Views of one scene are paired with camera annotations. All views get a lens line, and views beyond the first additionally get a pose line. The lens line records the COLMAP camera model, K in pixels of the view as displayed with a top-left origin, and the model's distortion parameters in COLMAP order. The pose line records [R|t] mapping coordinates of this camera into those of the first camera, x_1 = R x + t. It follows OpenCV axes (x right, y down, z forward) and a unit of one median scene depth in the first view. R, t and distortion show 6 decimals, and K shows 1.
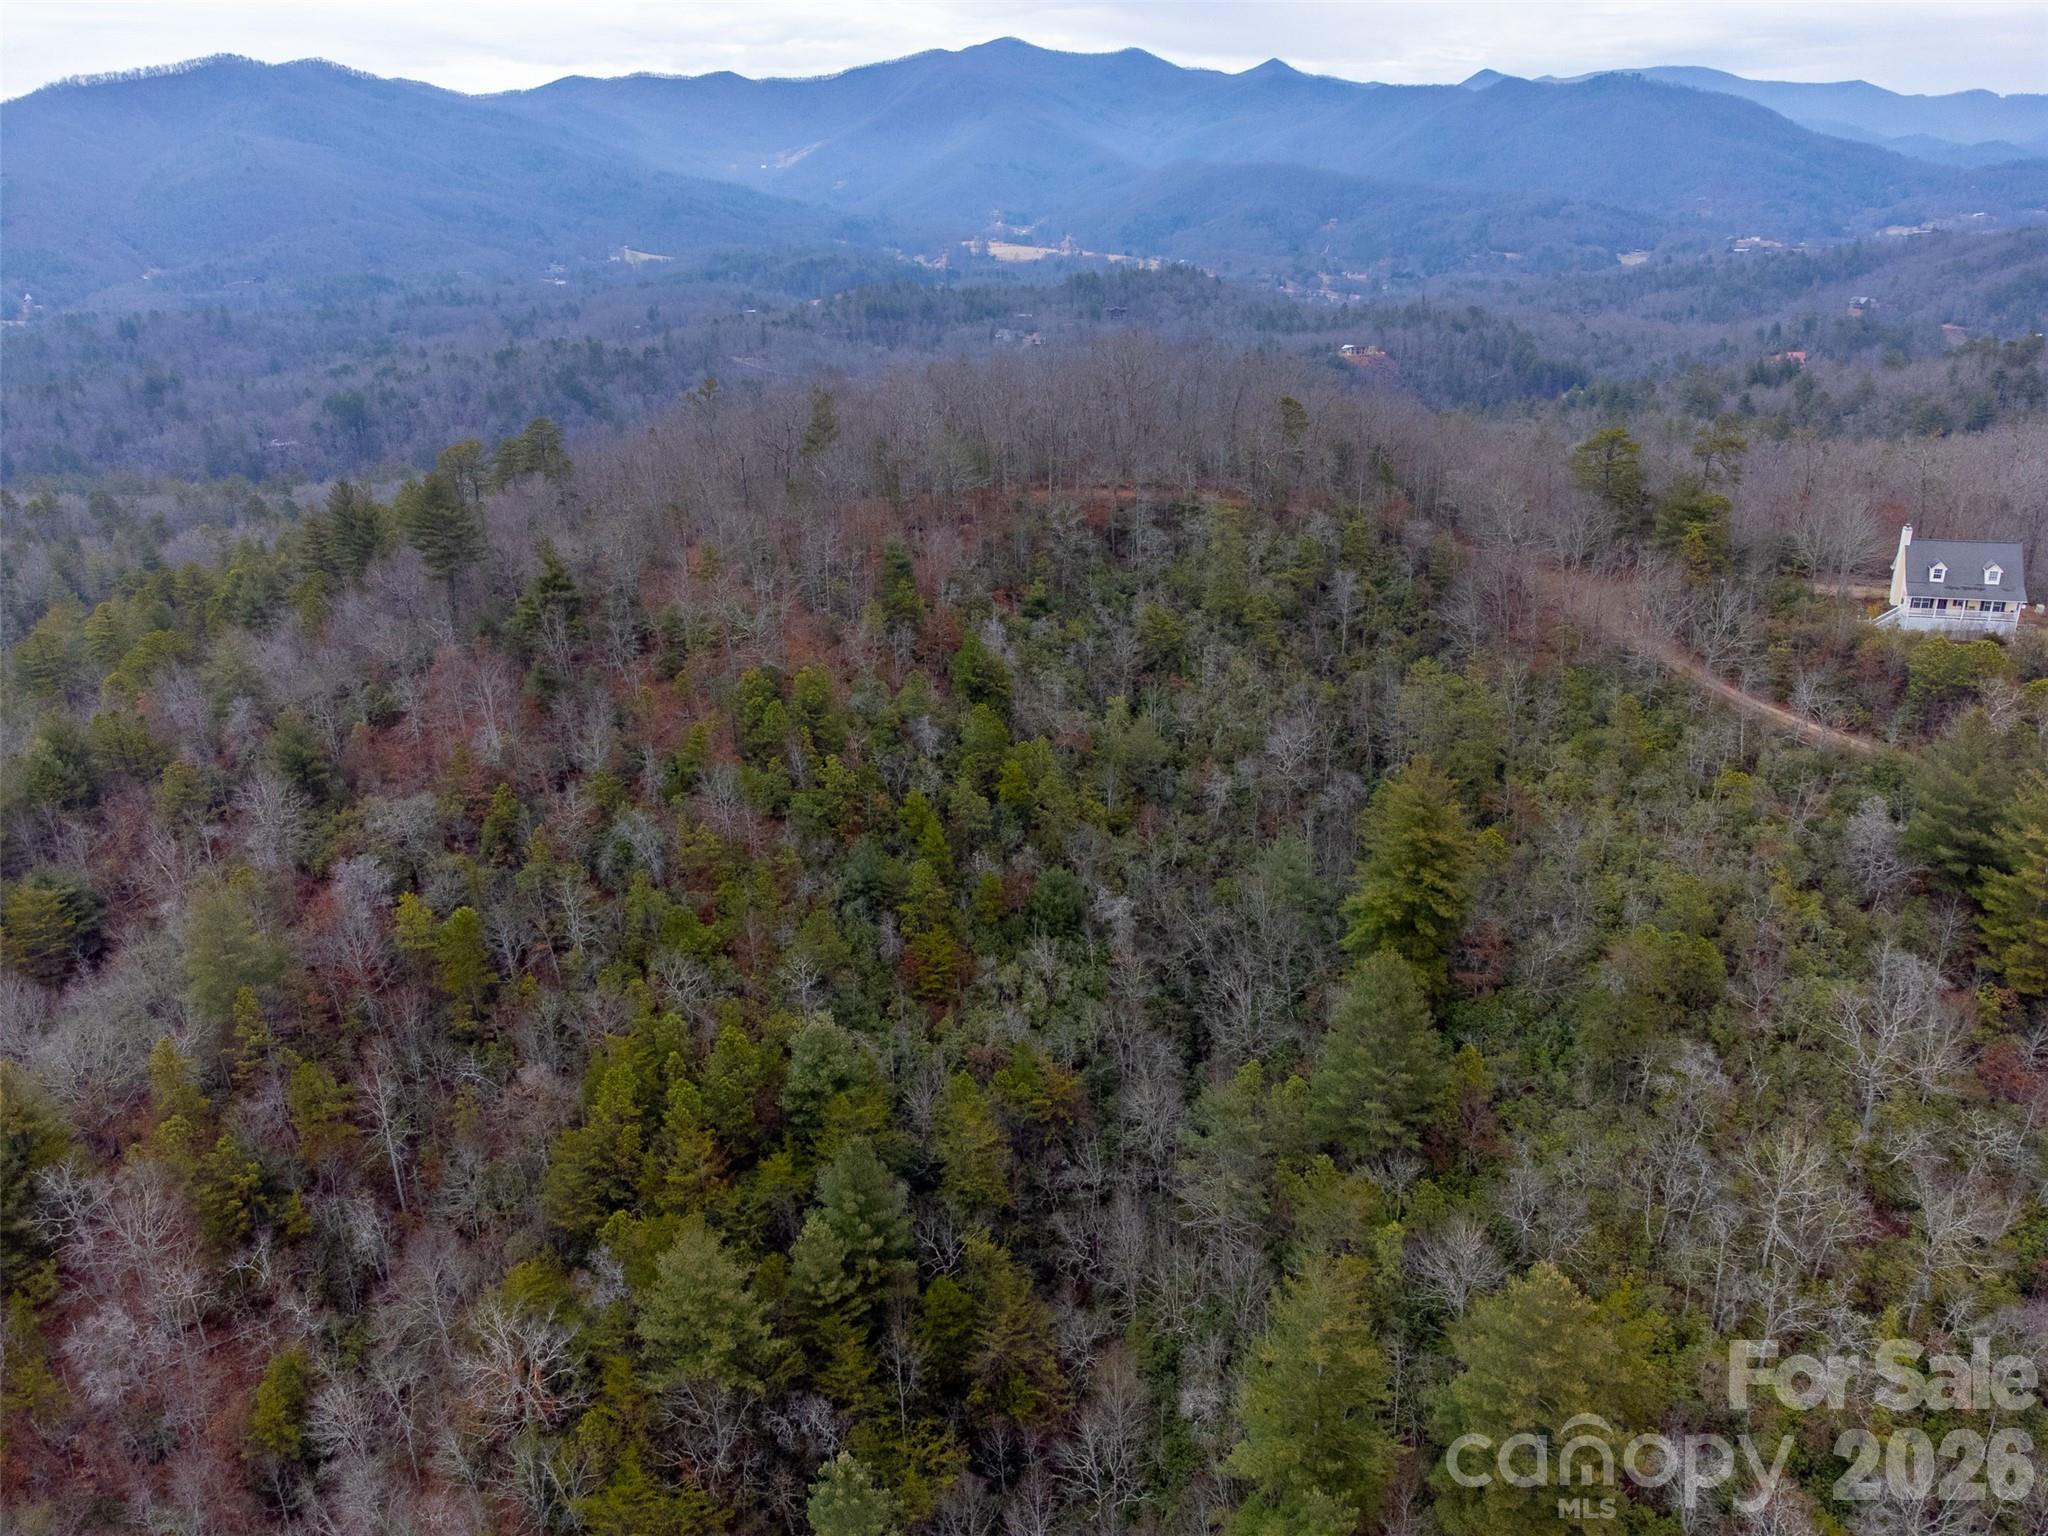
lens RADIAL K [[1525.0, 0, 1021.0], [0, 1525.0, 761.3], [0, 0, 1]] dist [0.018106, 0.011846]
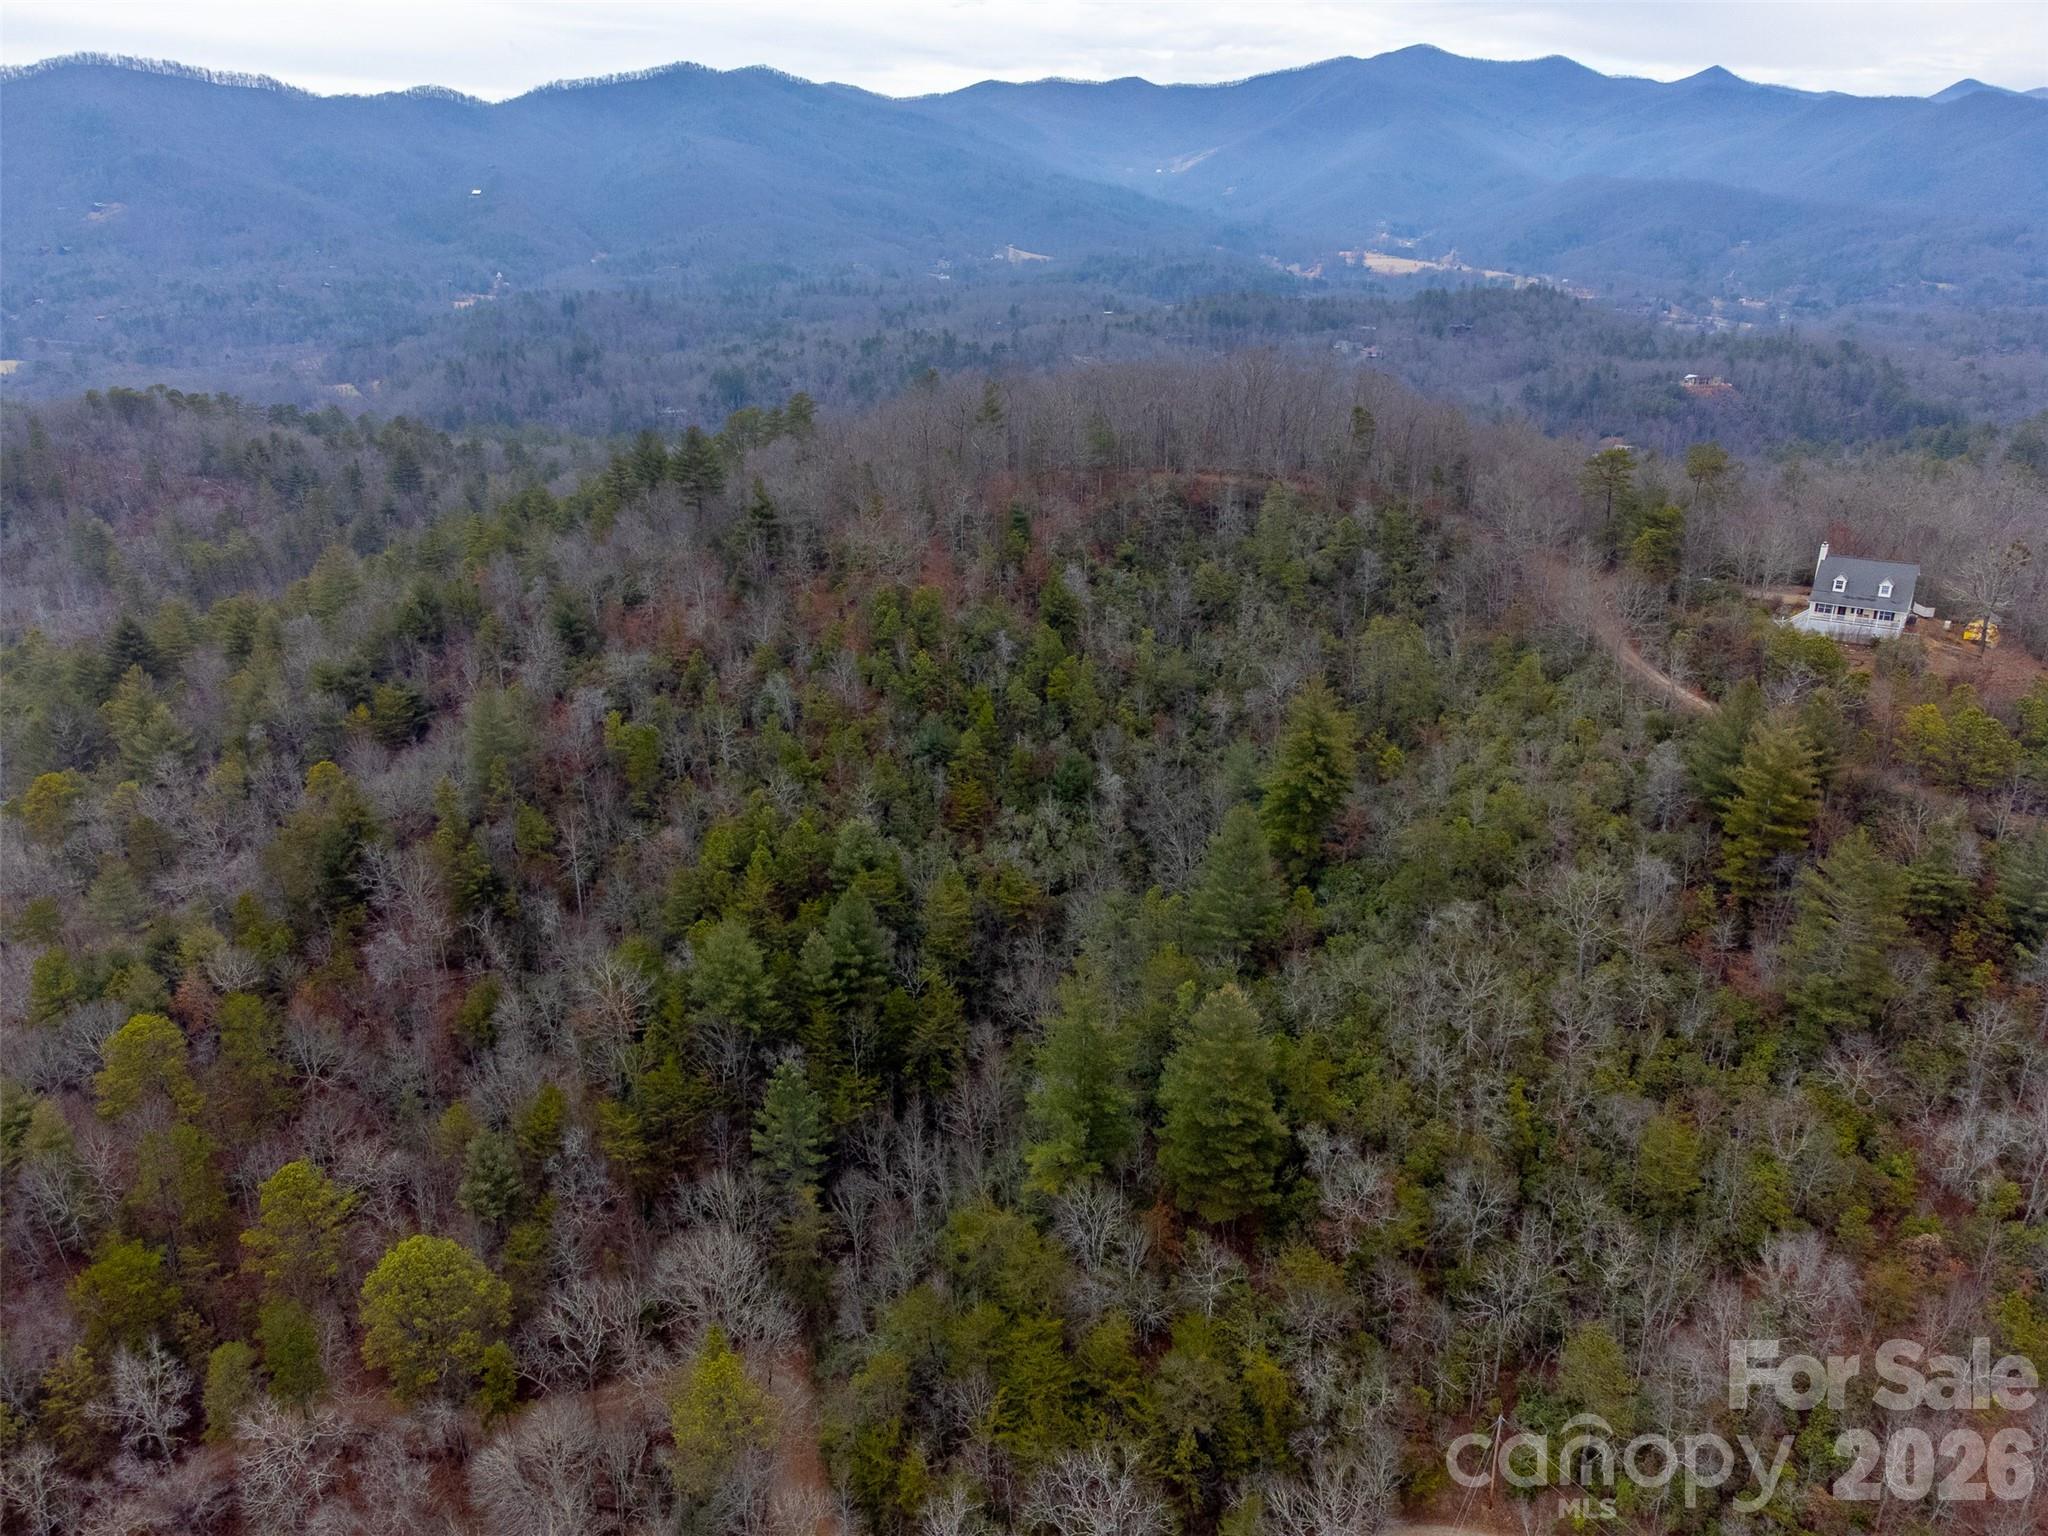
lens RADIAL K [[1525.0, 0, 1024.3], [0, 1525.0, 764.8], [0, 0, 1]] dist [0.018106, 0.011846]
pose [[0.970319, 0.109505, -0.215615, 0.218159], [-0.109596, 0.993909, 0.011574, 0.059451], [0.215570, 0.012400, 0.976410, -0.239357]]
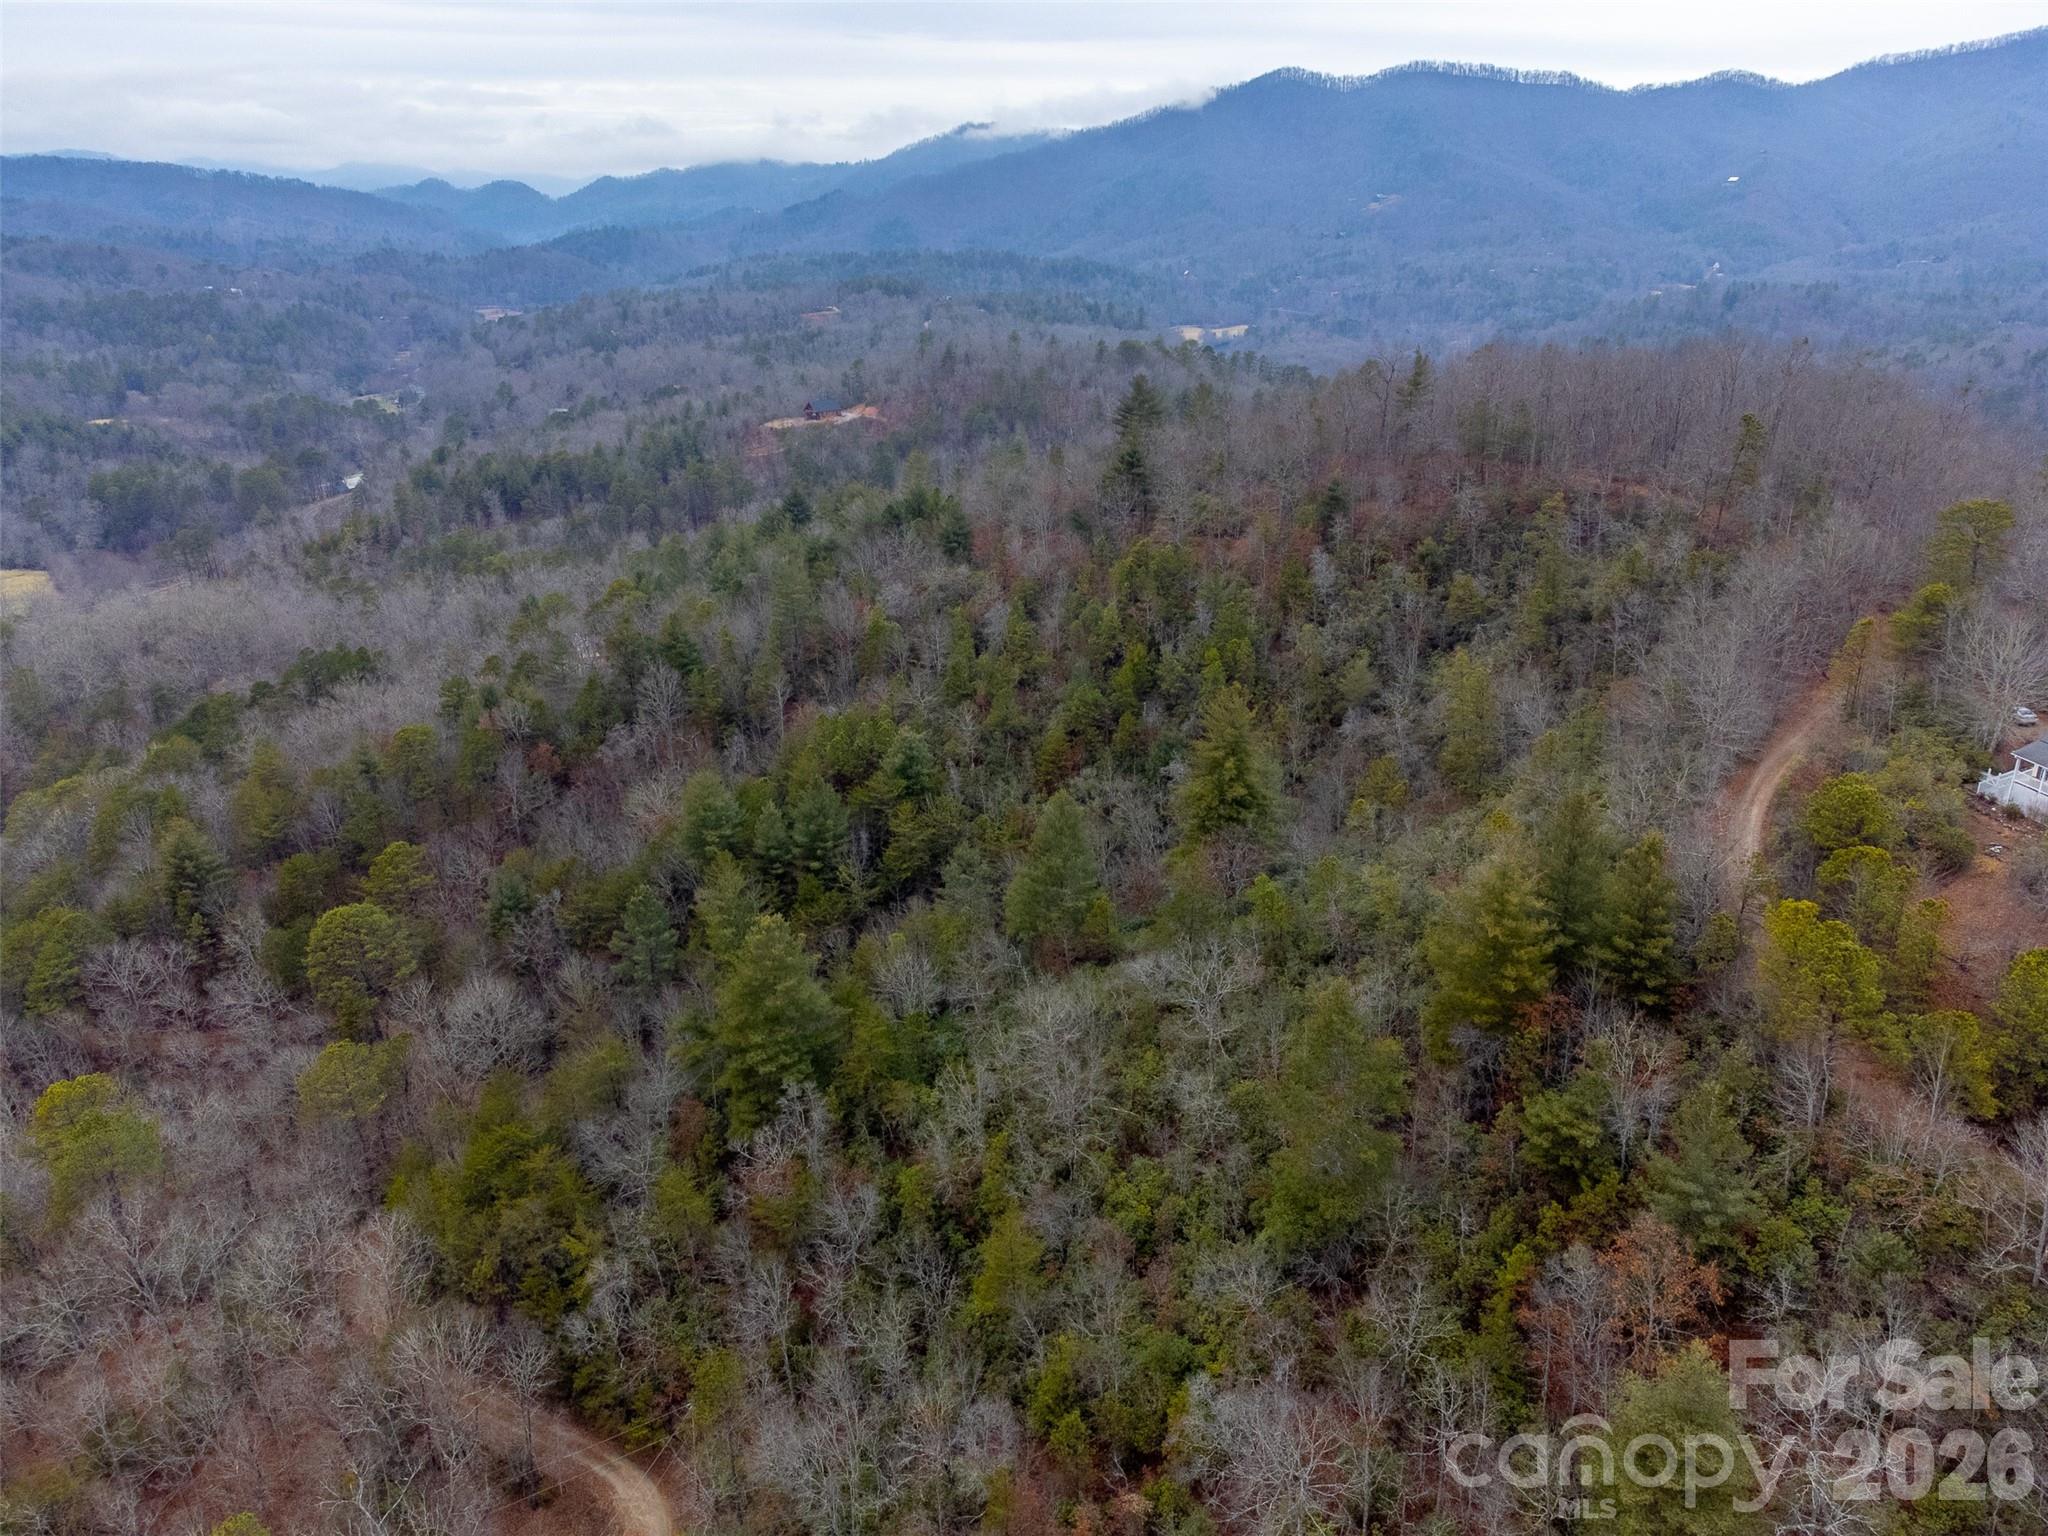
lens RADIAL K [[1525.0, 0, 1031.1], [0, 1525.0, 767.4], [0, 0, 1]] dist [0.018106, 0.011846]
pose [[0.526495, 0.329535, -0.783716, 0.771107], [-0.316608, 0.931517, 0.178987, -0.070877], [0.789026, 0.153895, 0.594772, 0.148248]]
